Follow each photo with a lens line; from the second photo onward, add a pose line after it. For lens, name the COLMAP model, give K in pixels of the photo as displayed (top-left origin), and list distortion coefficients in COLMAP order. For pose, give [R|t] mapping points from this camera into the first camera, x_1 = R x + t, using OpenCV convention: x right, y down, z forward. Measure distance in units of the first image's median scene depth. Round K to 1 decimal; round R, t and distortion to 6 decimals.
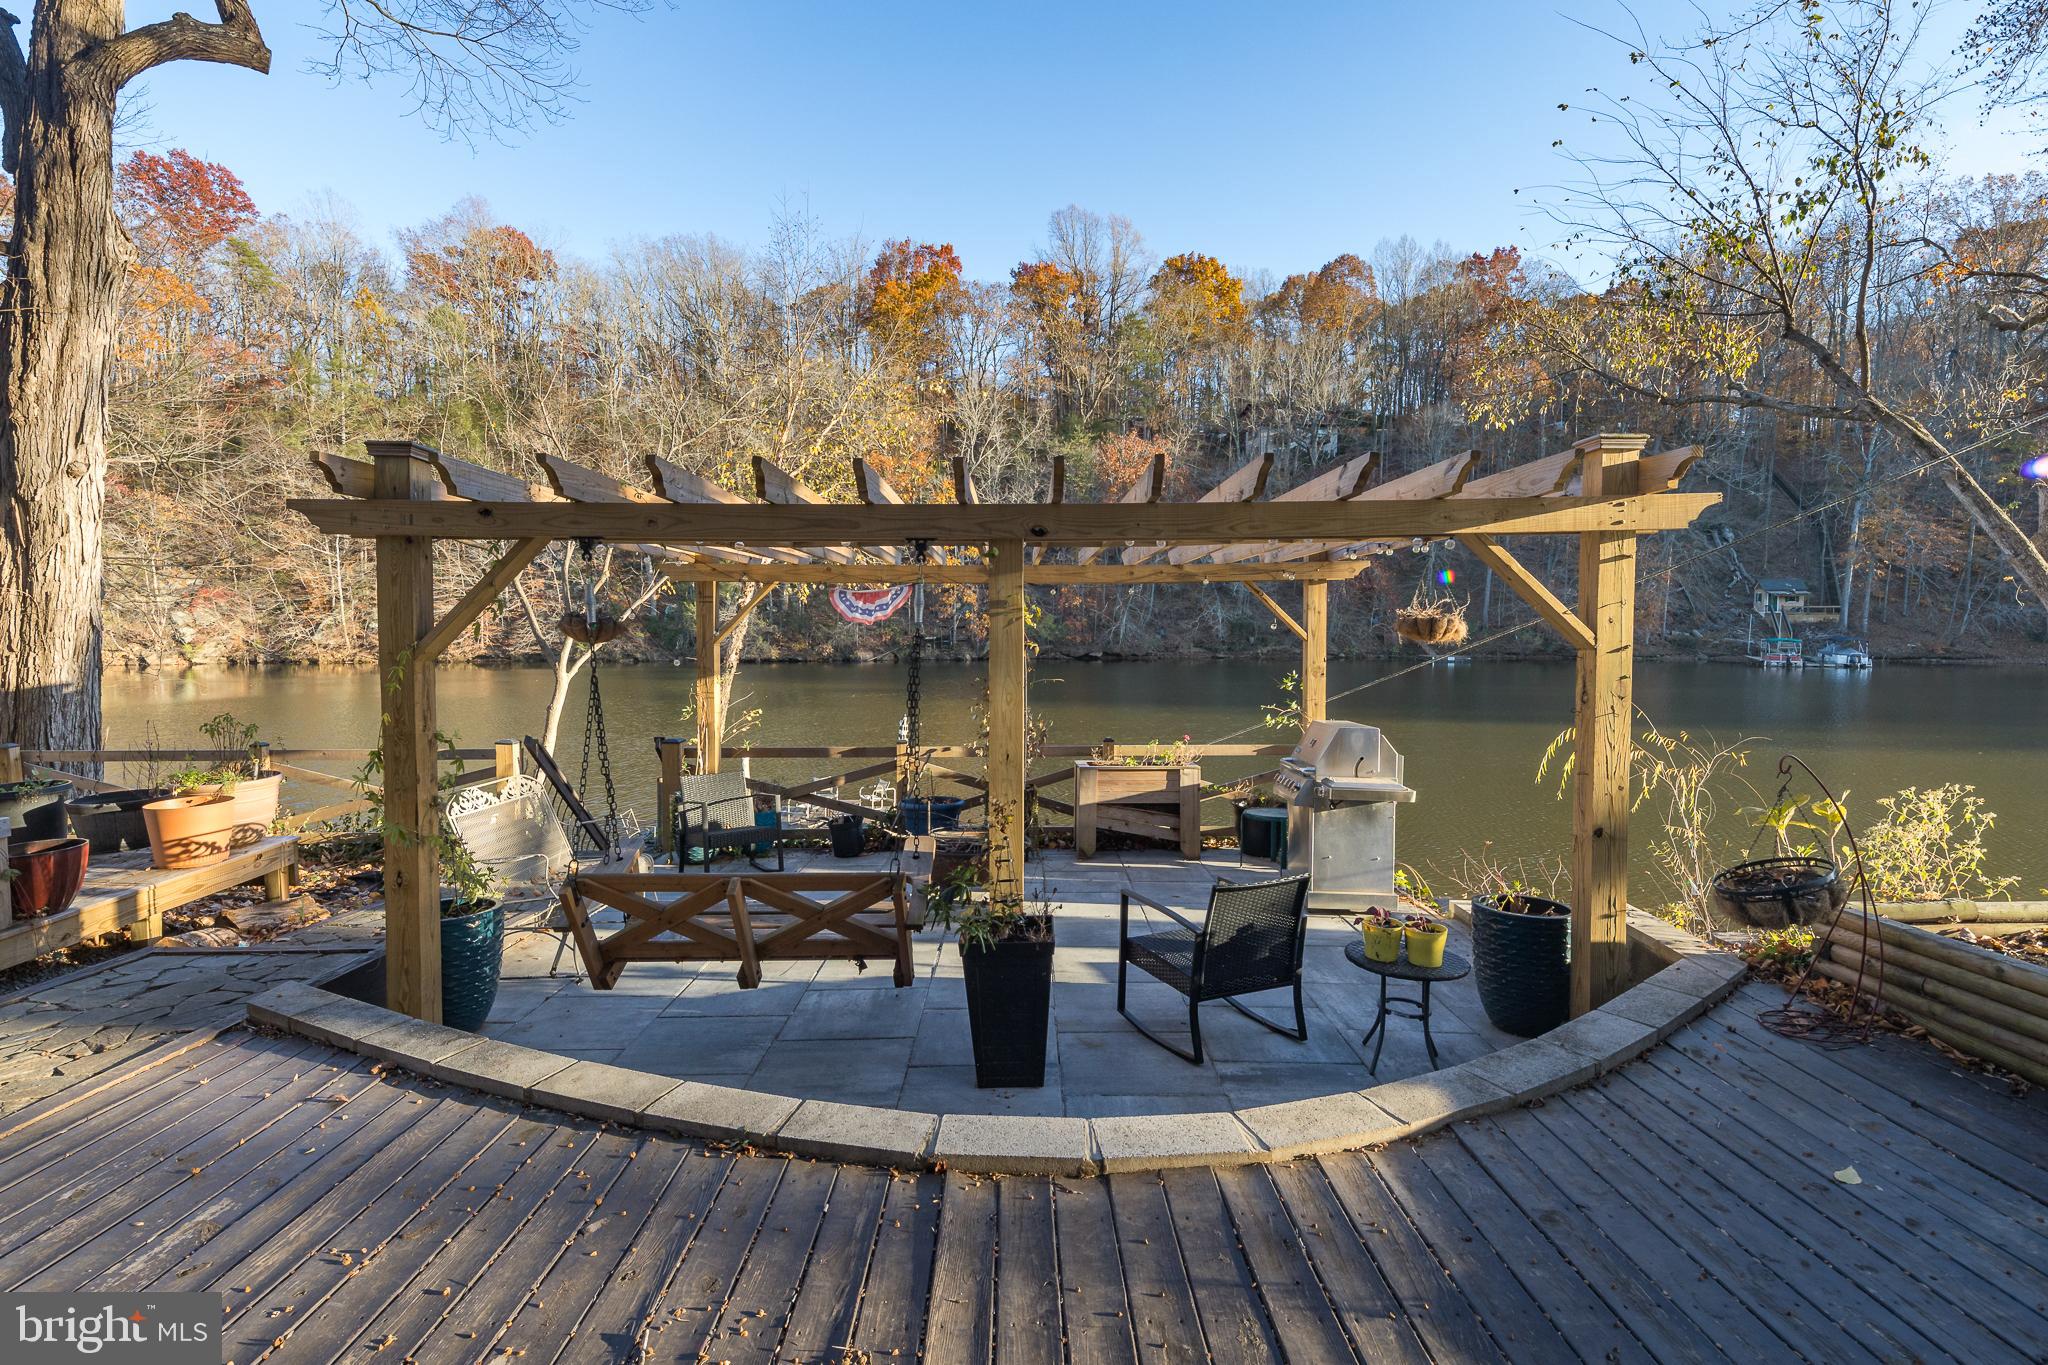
lens RADIAL K [[987.5, 0, 1016.4], [0, 987.5, 660.7], [0, 0, 1]] dist [0.045819, -0.029565]
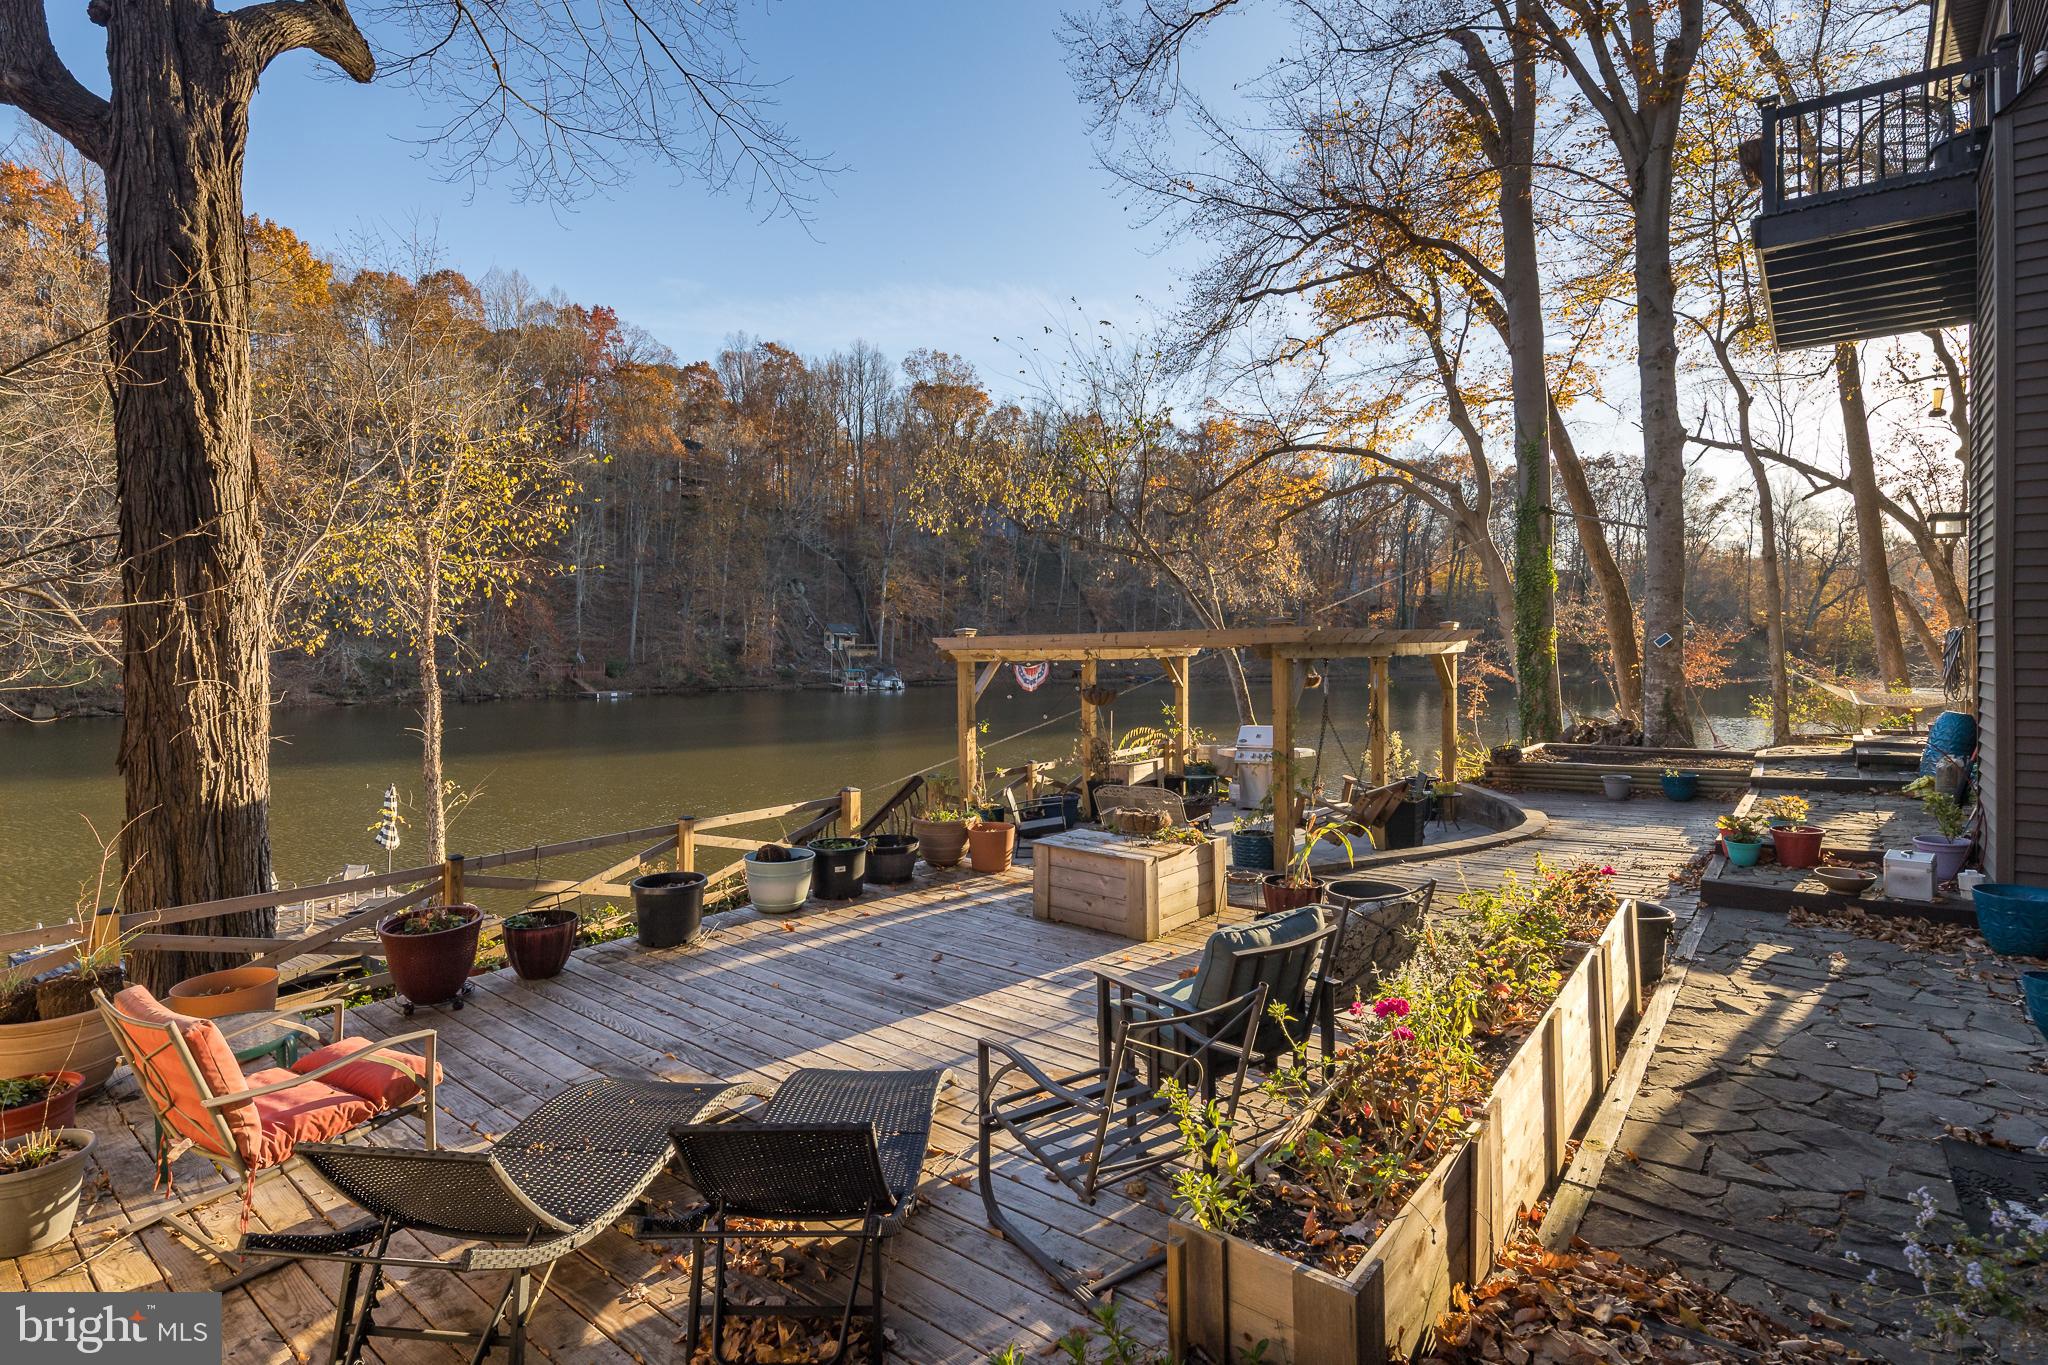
lens RADIAL K [[987.5, 0, 1016.4], [0, 987.5, 660.7], [0, 0, 1]] dist [0.045819, -0.029565]
pose [[0.635810, -0.013732, 0.771723, -0.101721], [0.040403, 0.999063, -0.015511, -0.004221], [-0.770787, 0.041042, 0.635769, 0.002155]]
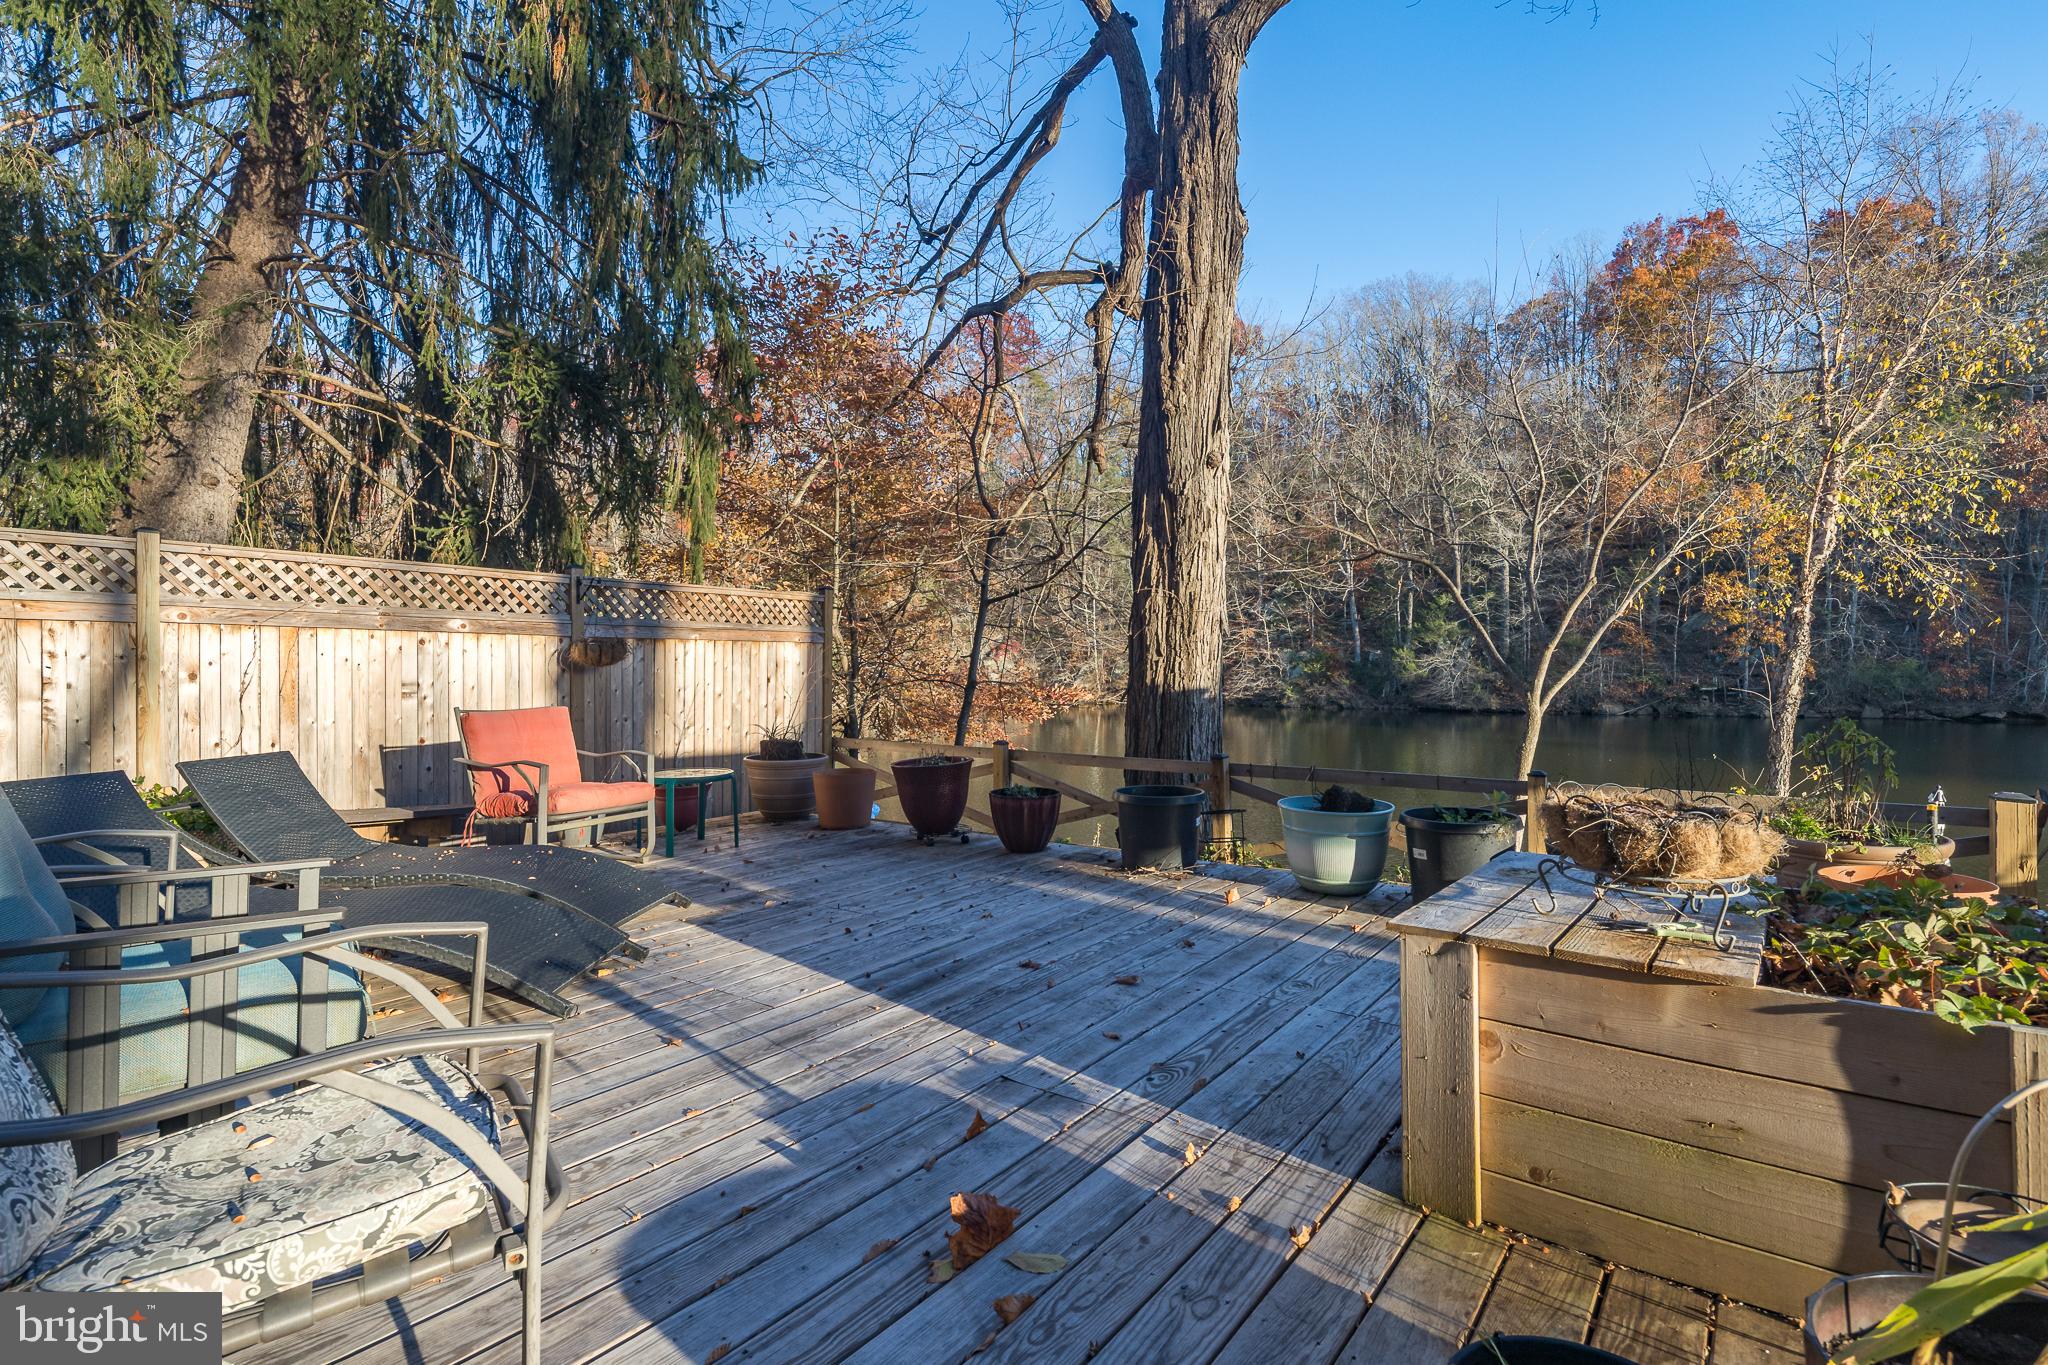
lens RADIAL K [[987.5, 0, 1016.4], [0, 987.5, 660.7], [0, 0, 1]] dist [0.045819, -0.029565]
pose [[0.799584, -0.004034, -0.600541, -0.046608], [-0.026473, 0.998769, -0.041955, 0.003173], [0.599971, 0.049445, 0.798492, 0.015330]]
